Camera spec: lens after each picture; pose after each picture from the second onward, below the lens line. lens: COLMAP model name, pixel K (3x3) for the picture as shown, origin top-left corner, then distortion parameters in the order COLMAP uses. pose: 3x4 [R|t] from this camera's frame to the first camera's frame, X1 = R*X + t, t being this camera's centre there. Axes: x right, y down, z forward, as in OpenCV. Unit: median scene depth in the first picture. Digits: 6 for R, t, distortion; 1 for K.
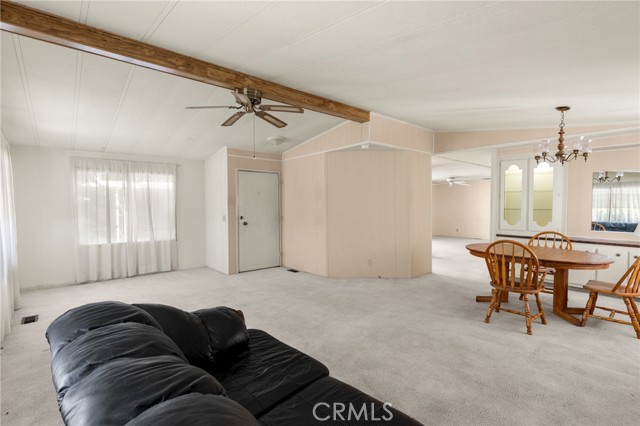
lens RADIAL K [[313.7, 0, 319.5], [0, 313.7, 212.6], [0, 0, 1]] dist [0.002473, -0.000048]
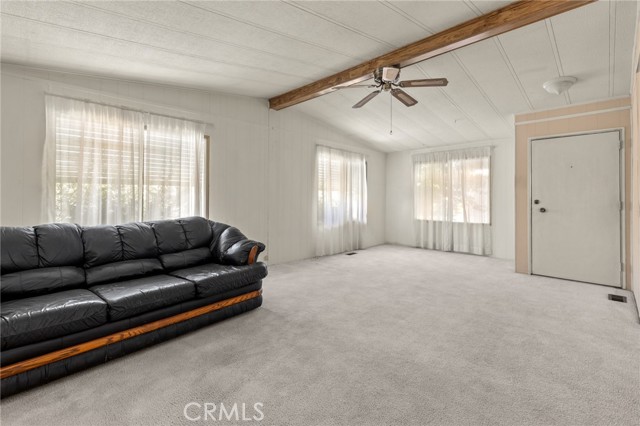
lens RADIAL K [[290.6, 0, 312.2], [0, 290.6, 196.9], [0, 0, 1]] dist [0.002279, 0.000147]
pose [[0.057566, -0.002012, -0.998340, 0.431917], [-0.031393, 0.999500, -0.003824, 0.024496], [0.997848, 0.031561, 0.057474, 0.435274]]
